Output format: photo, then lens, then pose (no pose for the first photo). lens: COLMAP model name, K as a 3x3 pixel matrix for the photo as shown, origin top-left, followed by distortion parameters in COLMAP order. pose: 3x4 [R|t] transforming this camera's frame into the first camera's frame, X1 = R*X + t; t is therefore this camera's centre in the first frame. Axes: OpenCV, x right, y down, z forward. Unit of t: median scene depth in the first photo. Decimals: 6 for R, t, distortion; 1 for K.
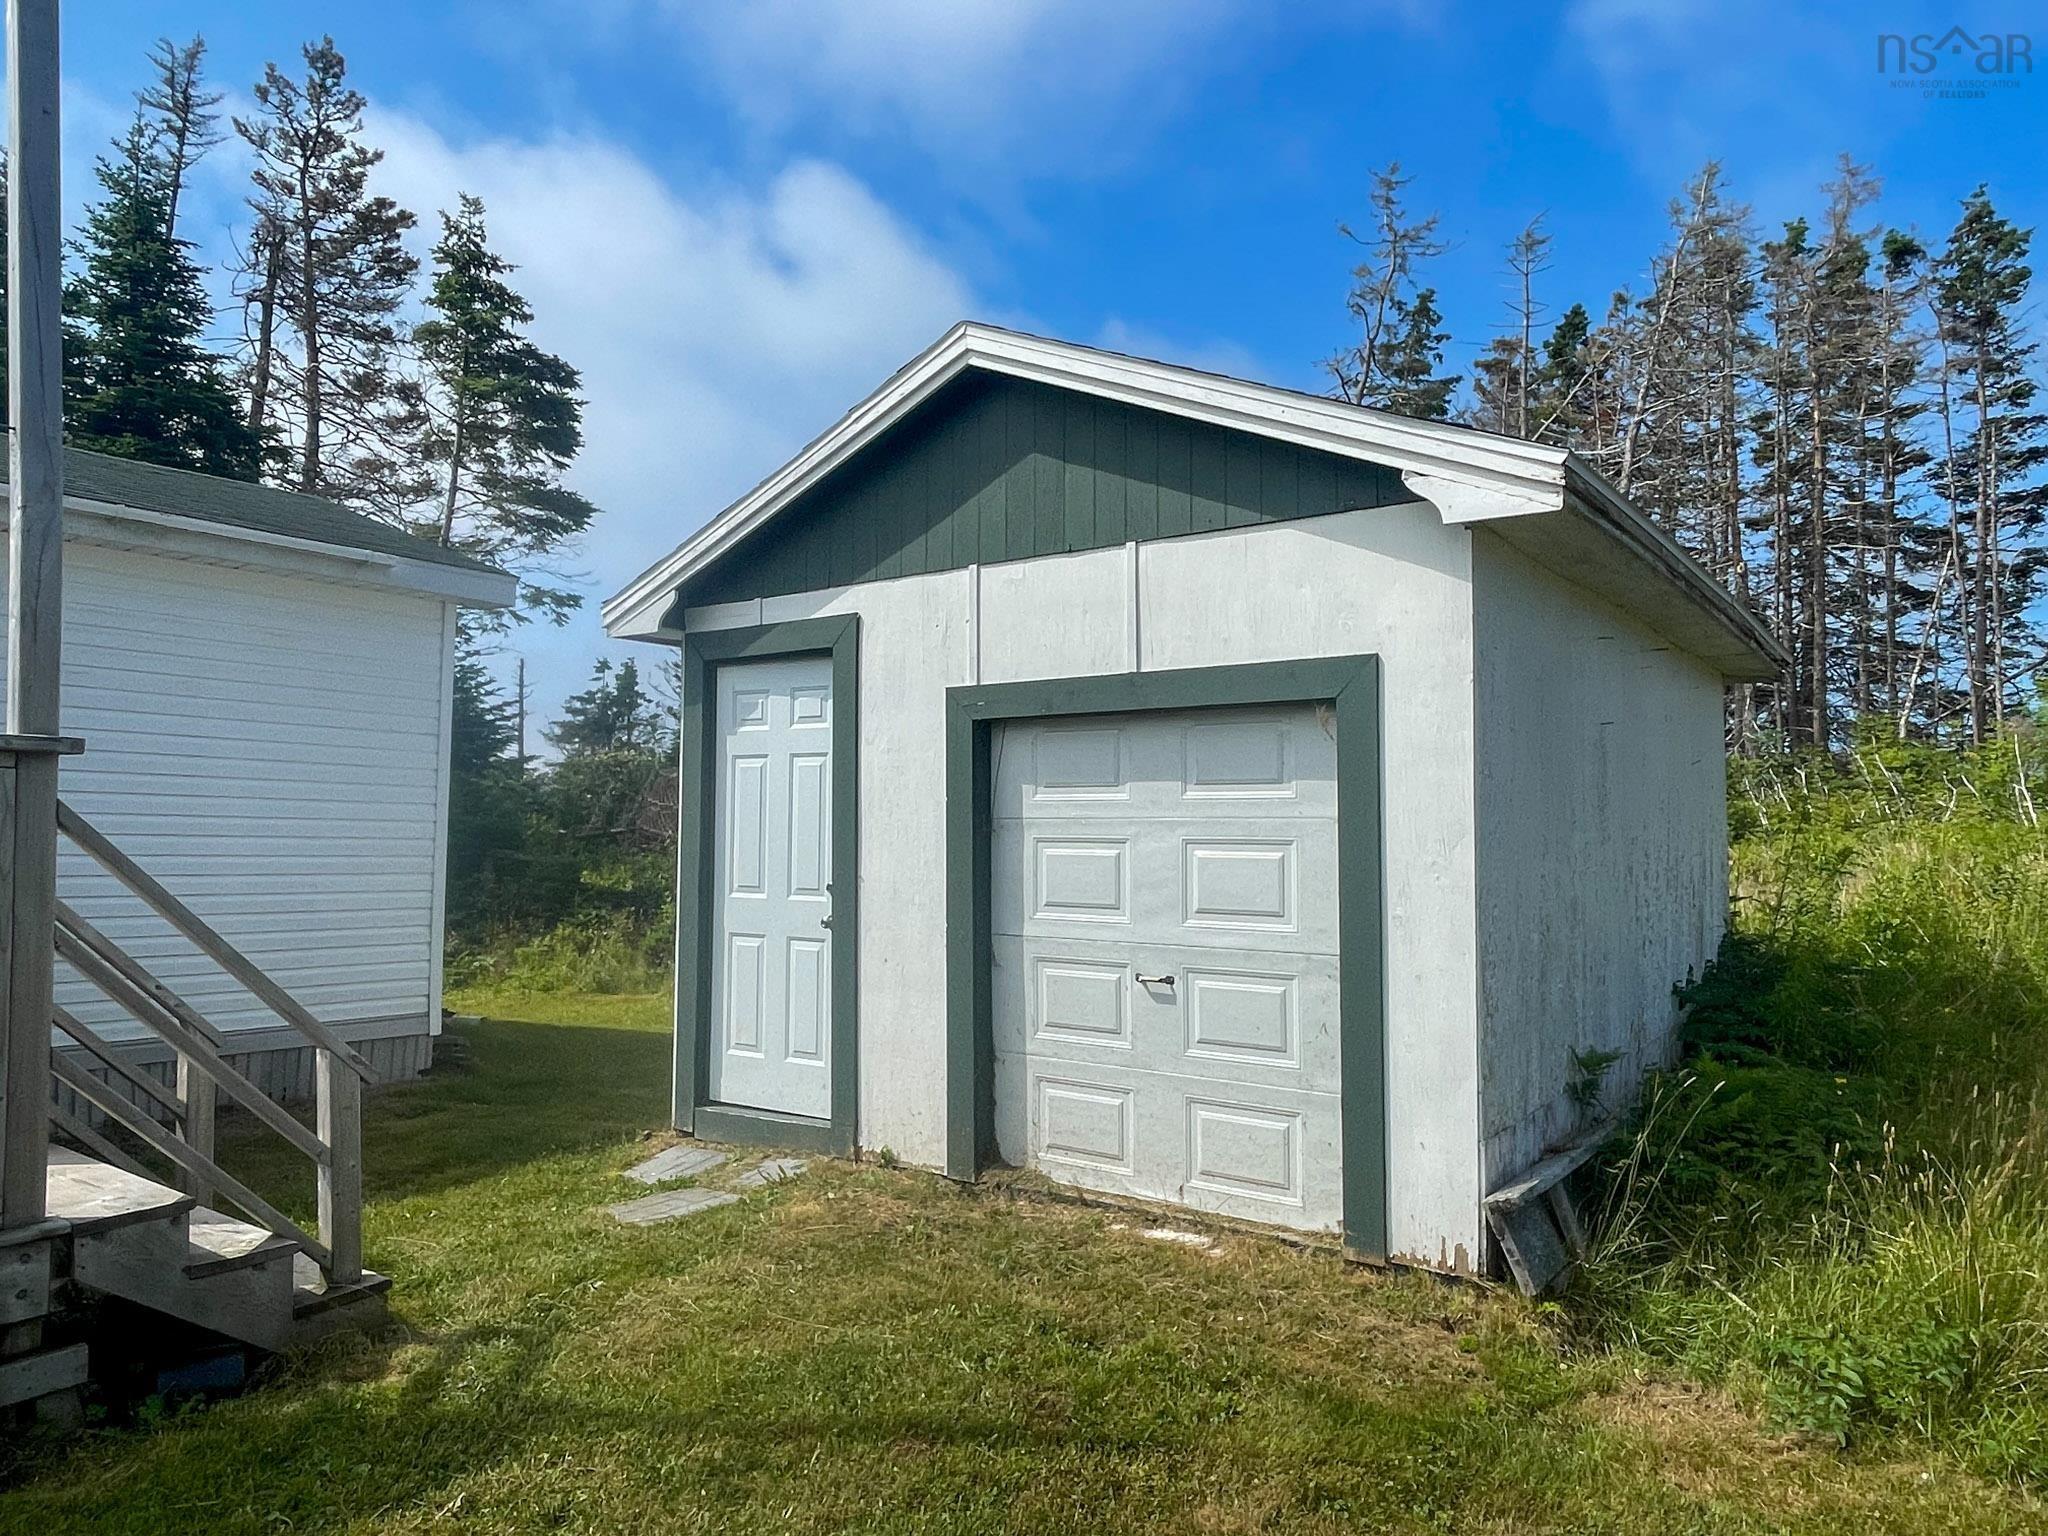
lens RADIAL K [[1347.1, 0, 1024.0], [0, 1347.1, 768.0], [0, 0, 1]] dist [0.001667, -0.002815]
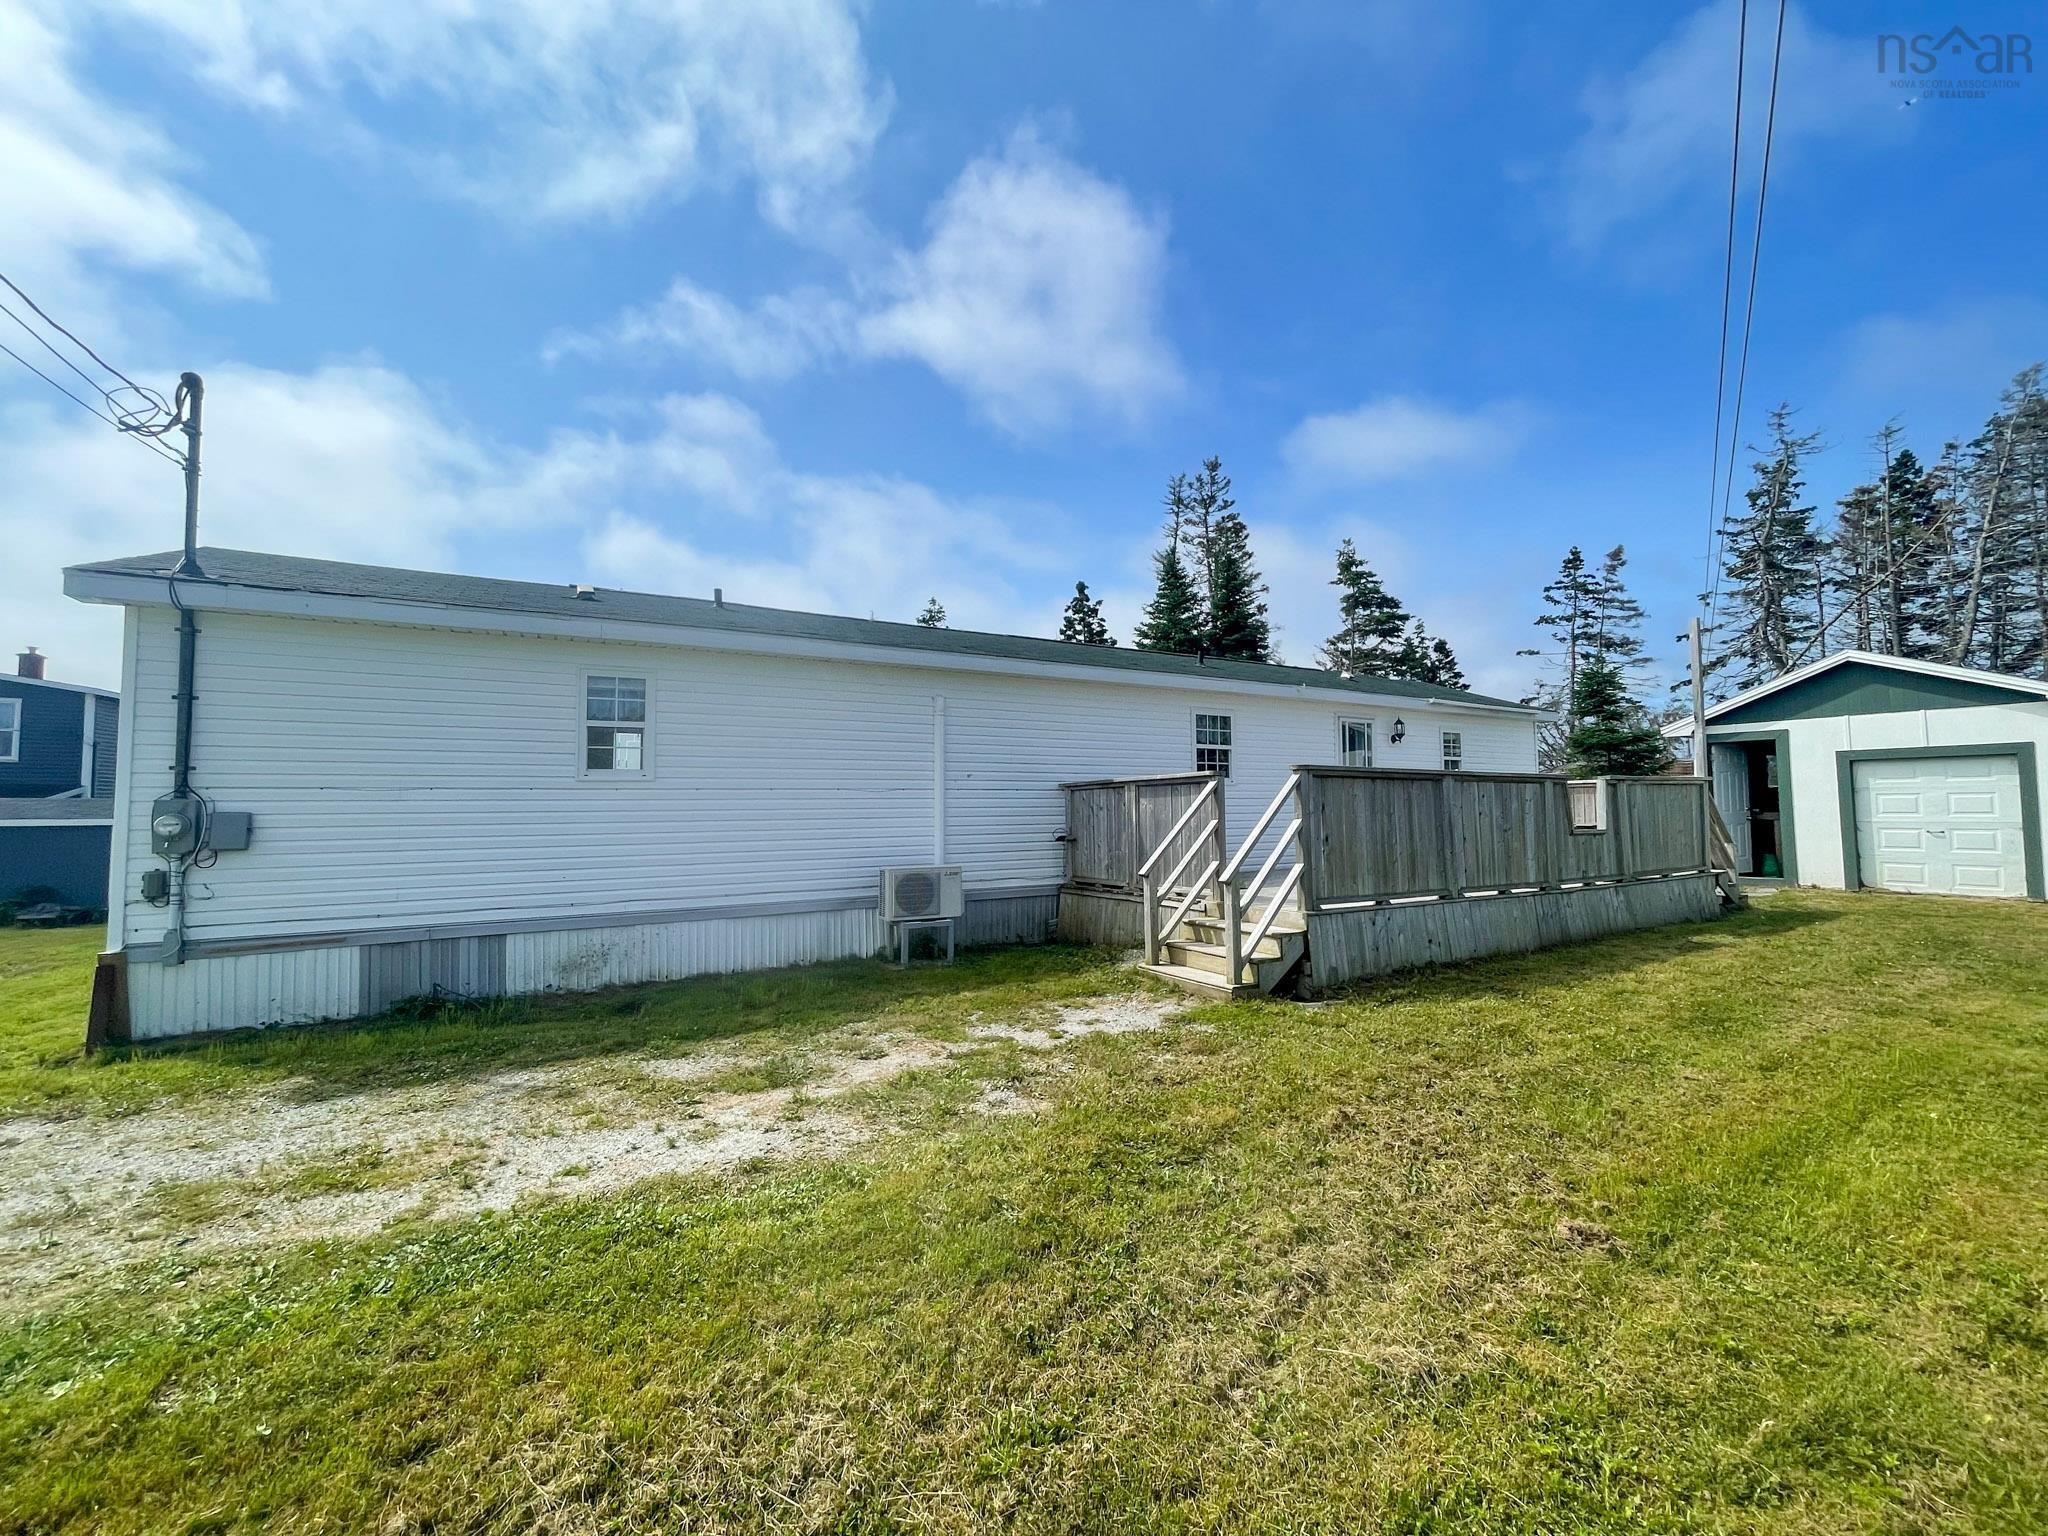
lens RADIAL K [[827.0, 0, 1030.5], [0, 827.0, 763.6], [0, 0, 1]] dist [-0.000882, -0.000863]
pose [[0.925279, -0.034786, -0.377689, -0.322851], [0.037106, 0.999311, -0.001133, -0.027791], [0.377468, -0.012966, 0.925932, -0.483818]]
